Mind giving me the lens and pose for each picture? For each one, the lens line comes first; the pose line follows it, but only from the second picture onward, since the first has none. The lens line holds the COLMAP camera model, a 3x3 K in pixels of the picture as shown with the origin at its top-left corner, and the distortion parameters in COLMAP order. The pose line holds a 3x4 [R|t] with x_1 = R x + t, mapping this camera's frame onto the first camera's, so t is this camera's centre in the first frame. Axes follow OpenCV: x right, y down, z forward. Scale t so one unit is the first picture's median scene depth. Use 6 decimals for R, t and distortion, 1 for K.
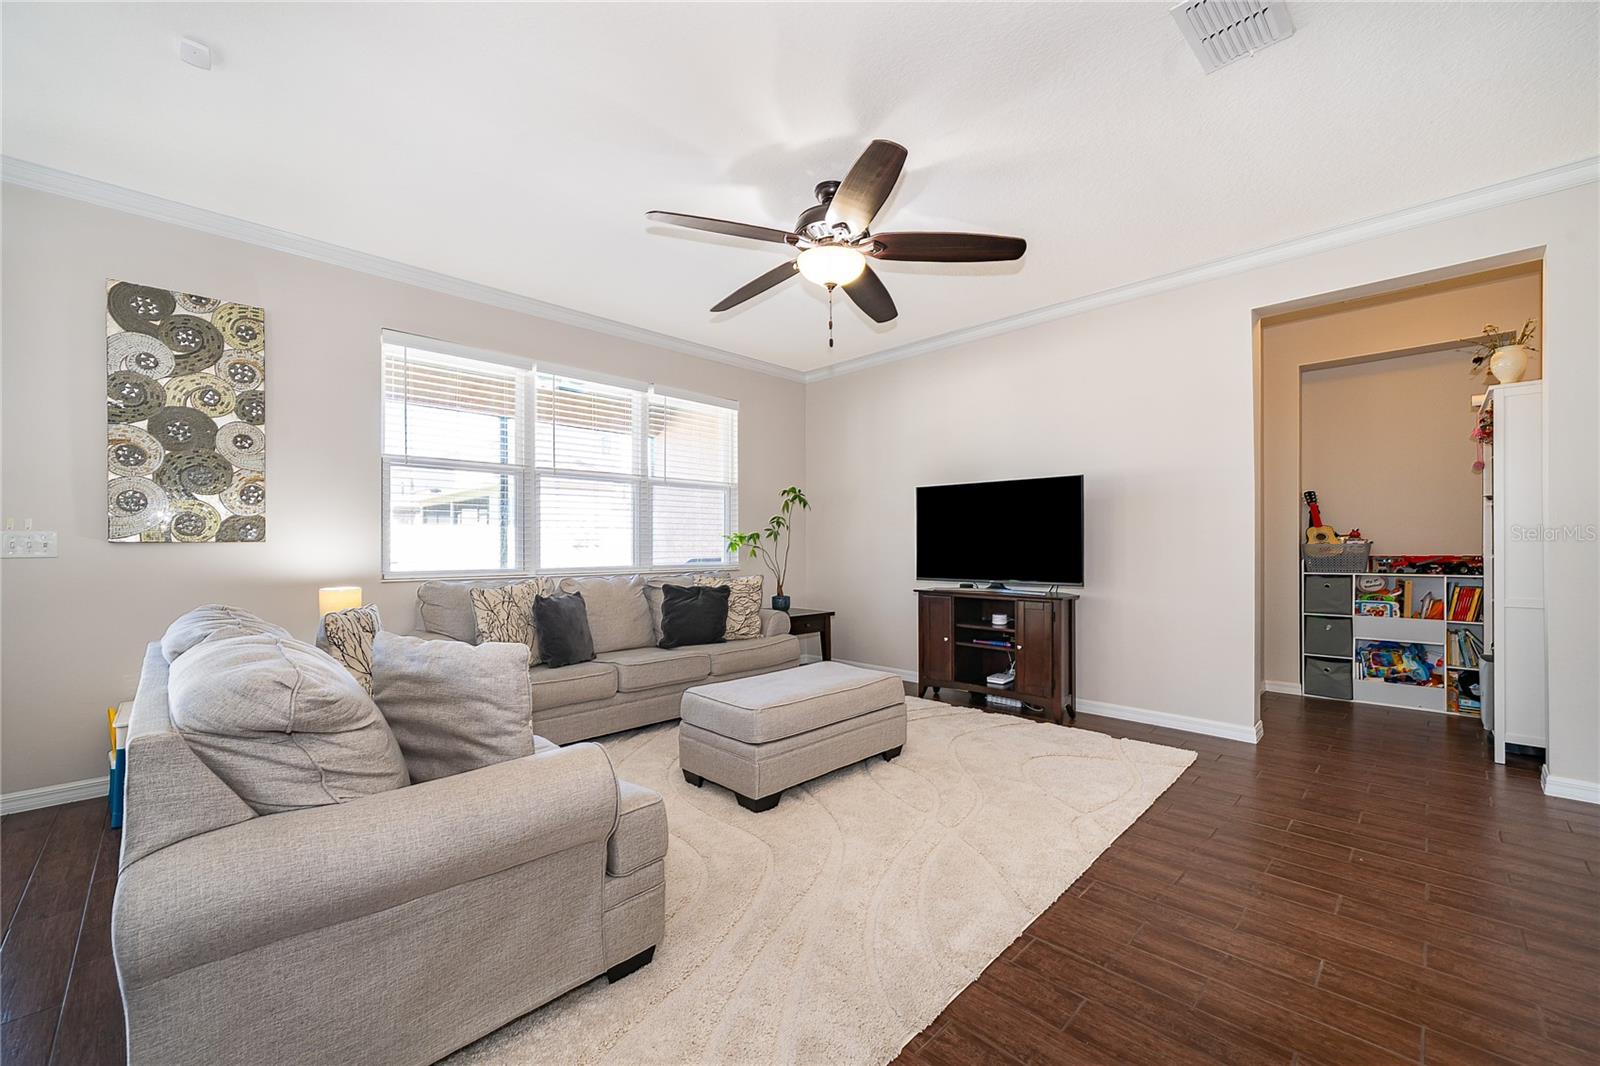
lens RADIAL K [[636.8, 0, 797.0], [0, 636.8, 547.1], [0, 0, 1]] dist [-0.001693, -0.000175]
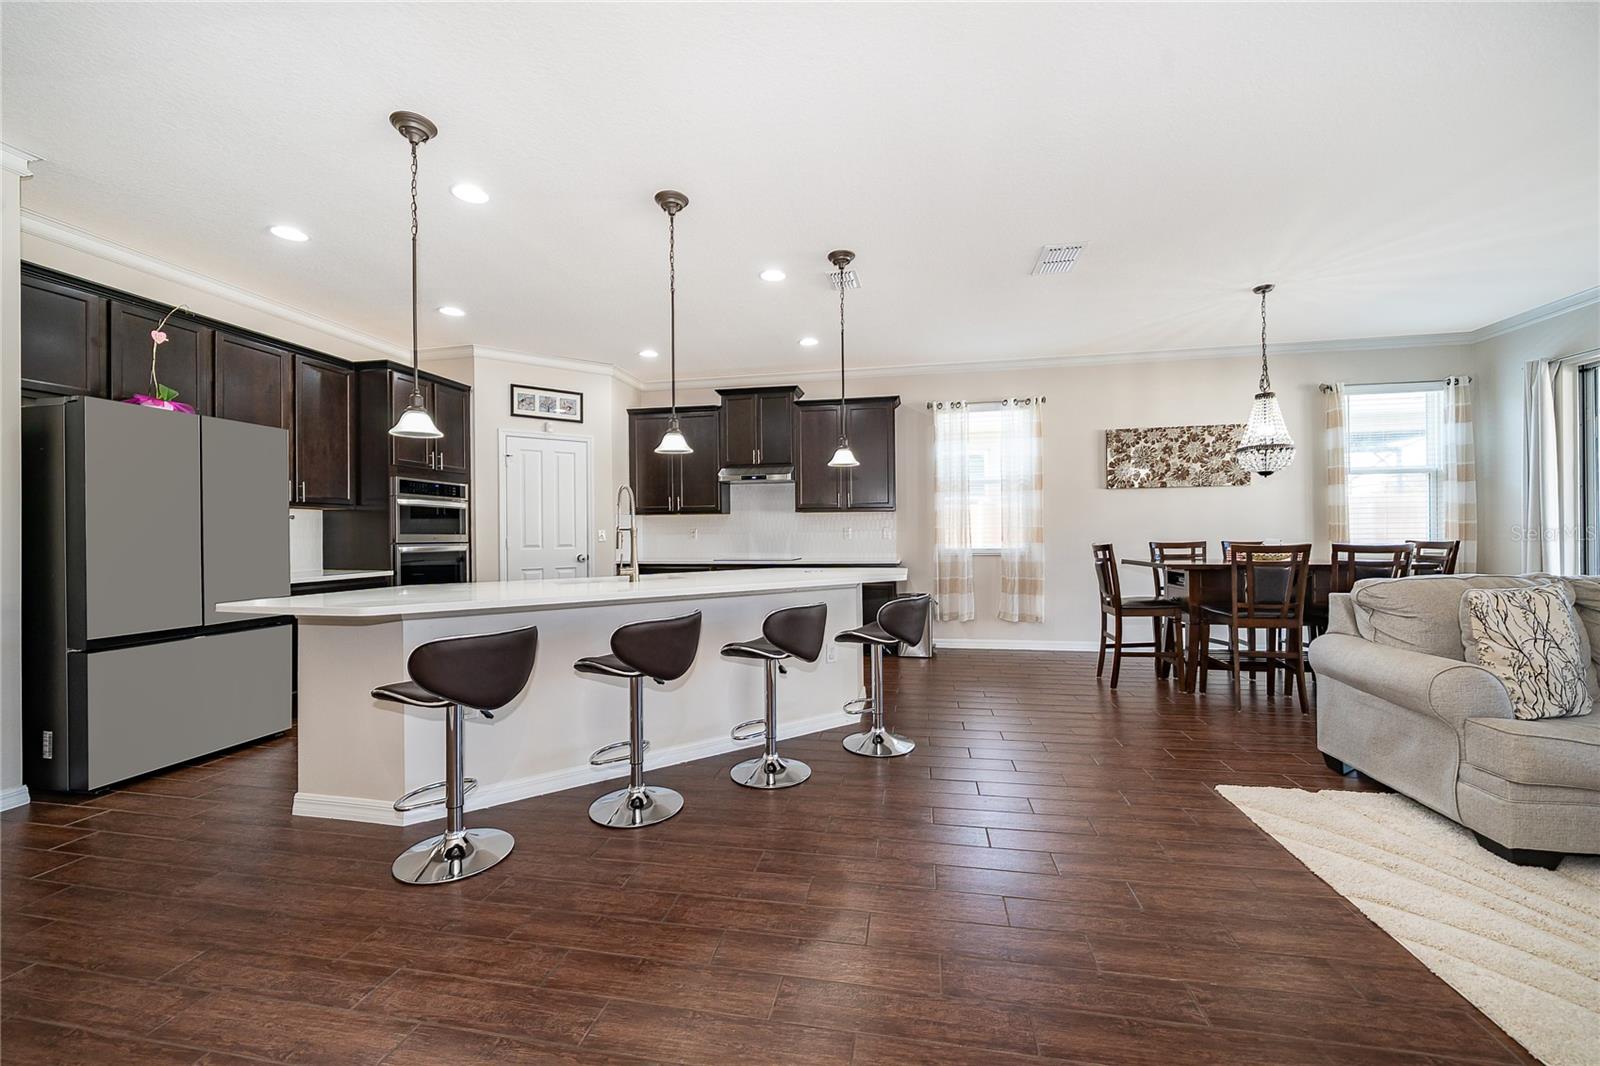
lens RADIAL K [[622.7, 0, 800.0], [0, 622.7, 533.0], [0, 0, 1]] dist [-0.003007, -0.000208]
pose [[-0.822879, 0.011837, -0.568093, 0.693843], [0.014884, 0.999889, -0.000725, -0.003030], [0.568021, -0.009052, -0.822964, 0.532624]]
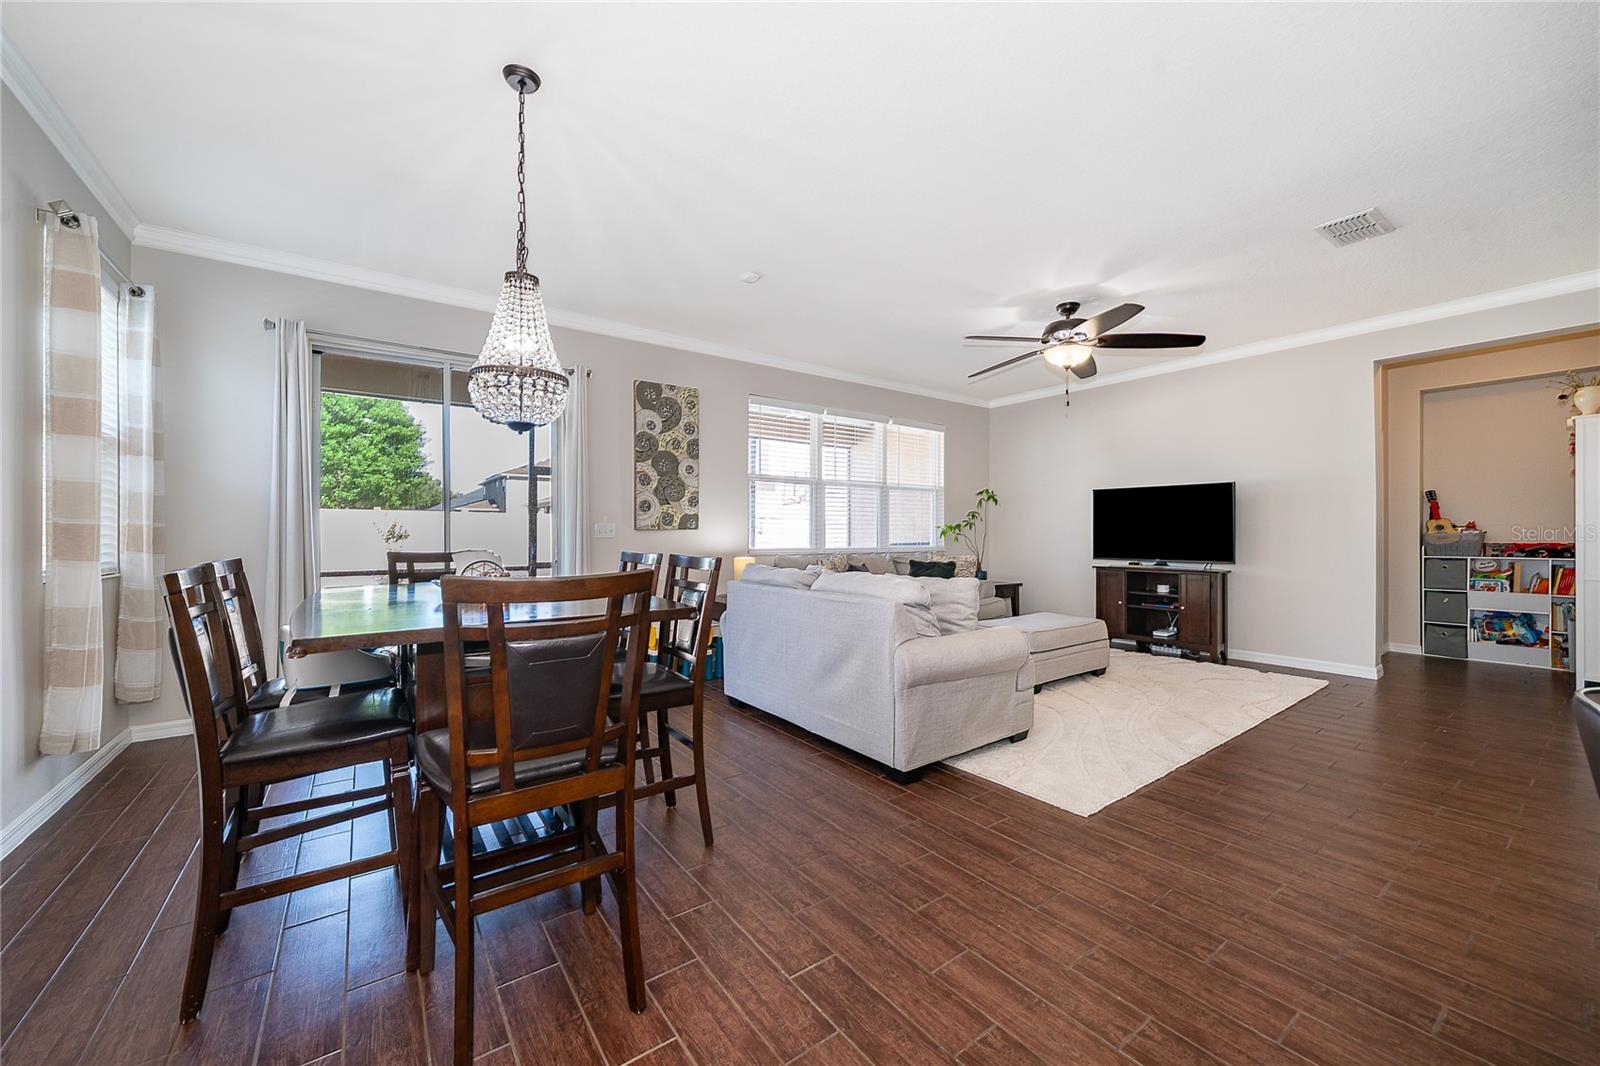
lens RADIAL K [[602.9, 0, 800.0], [0, 602.9, 533.0], [0, 0, 1]] dist [-0.002163, -0.000234]
pose [[0.987842, 0.003598, -0.155419, -0.283506], [-0.004188, 0.999985, -0.003474, 0.004539], [0.155404, 0.004082, 0.987843, -0.440736]]
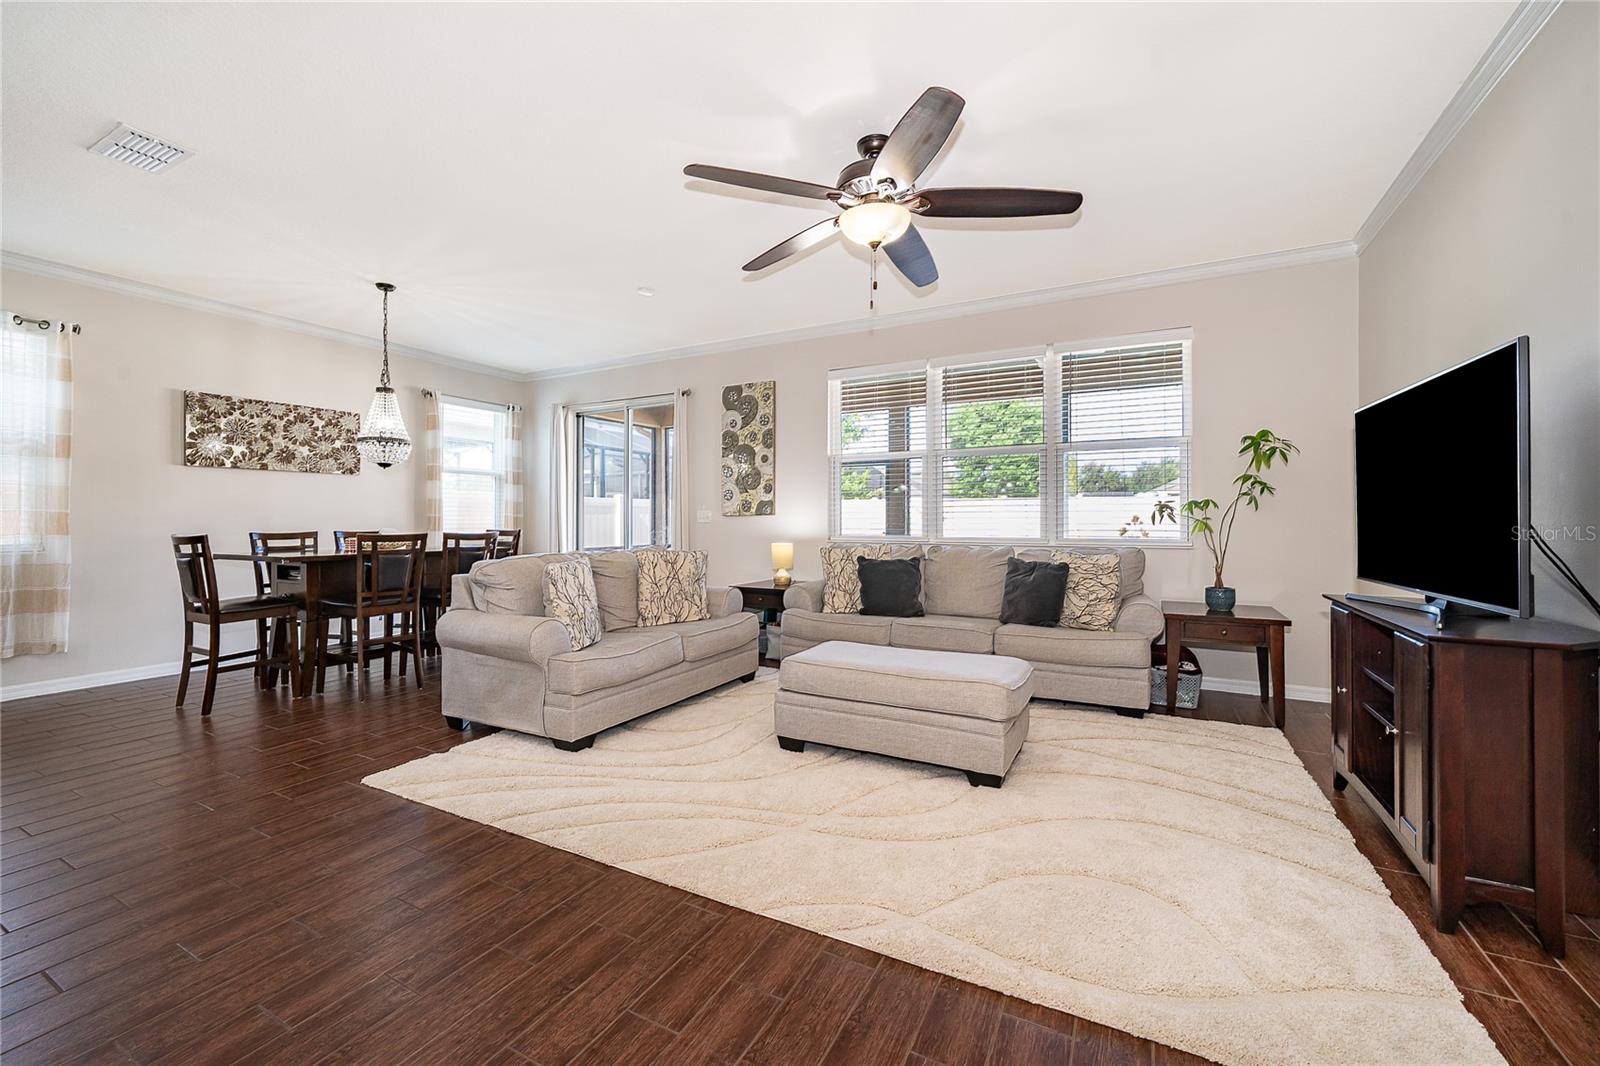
lens RADIAL K [[643.7, 0, 795.5], [0, 643.7, 516.6], [0, 0, 1]] dist [-0.001074, -0.000199]
pose [[0.290838, -0.001722, -0.956771, 0.733868], [-0.000531, 0.999998, -0.001962, -0.000734], [0.956772, 0.001079, 0.290837, 0.471555]]
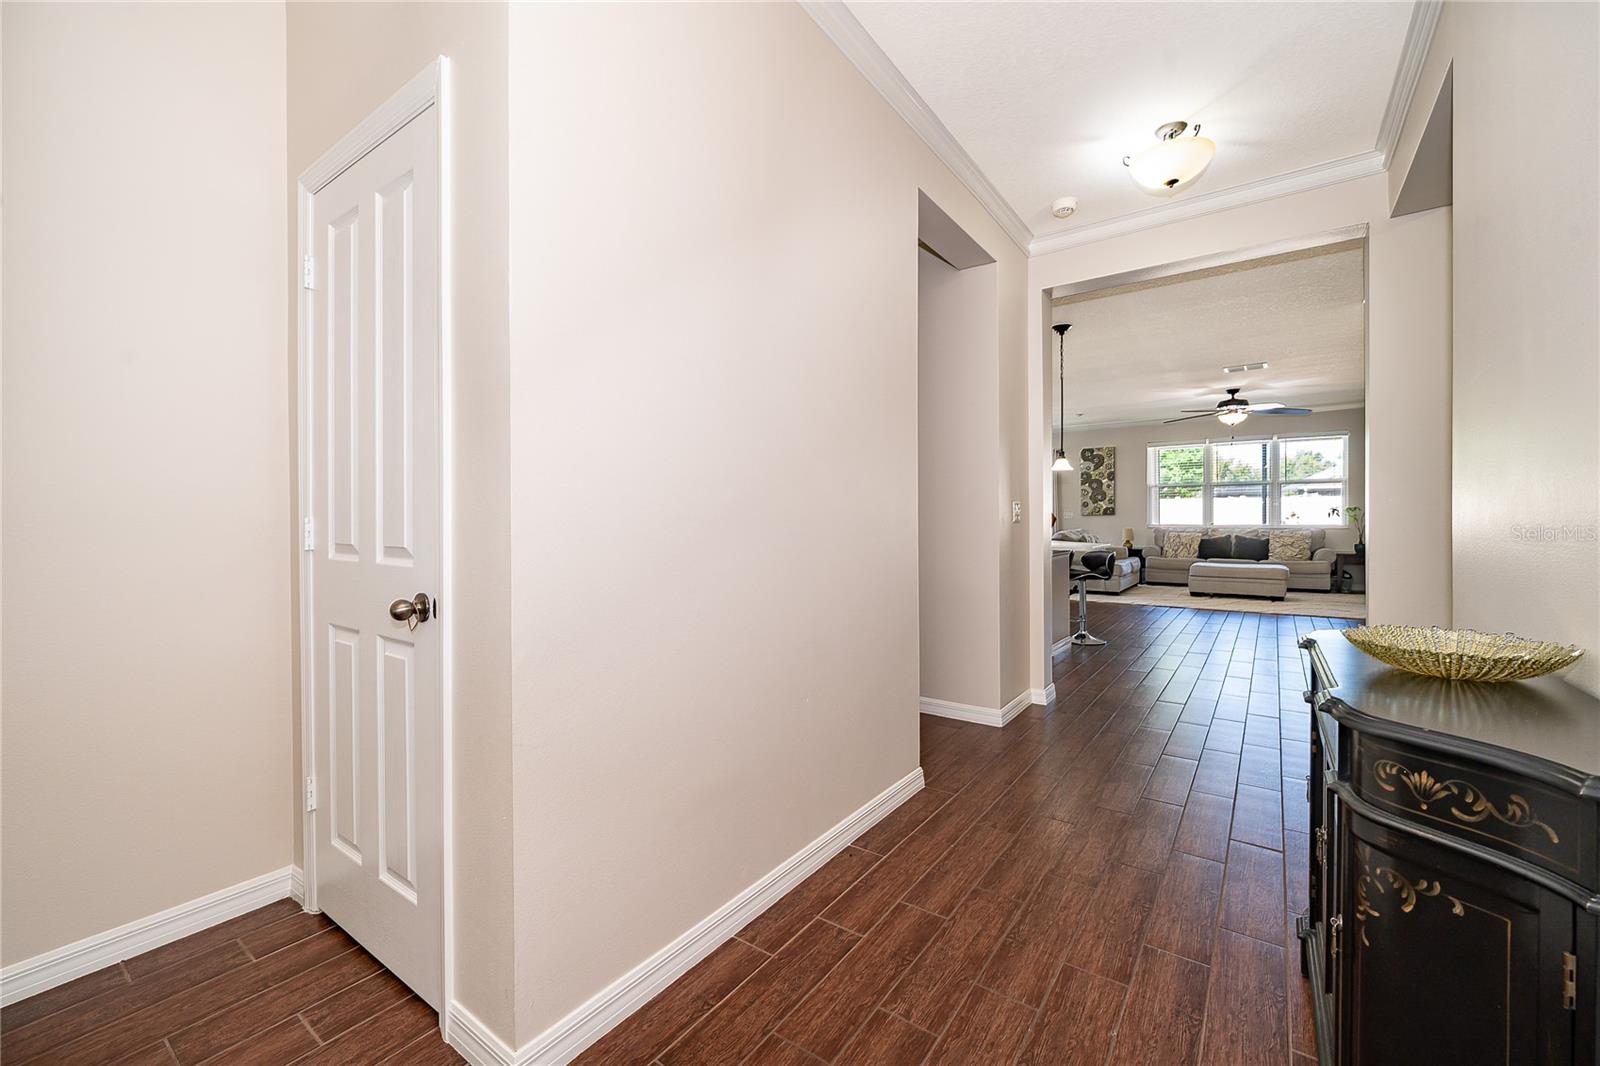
lens RADIAL K [[640.7, 0, 791.1], [0, 640.7, 522.3], [0, 0, 1]] dist [-0.011182, -0.000040]
pose [[0.142307, 0.009741, -0.989775, 2.016670], [0.004944, 0.999932, 0.010552, -0.009309], [0.989810, -0.006395, 0.142250, -1.056893]]
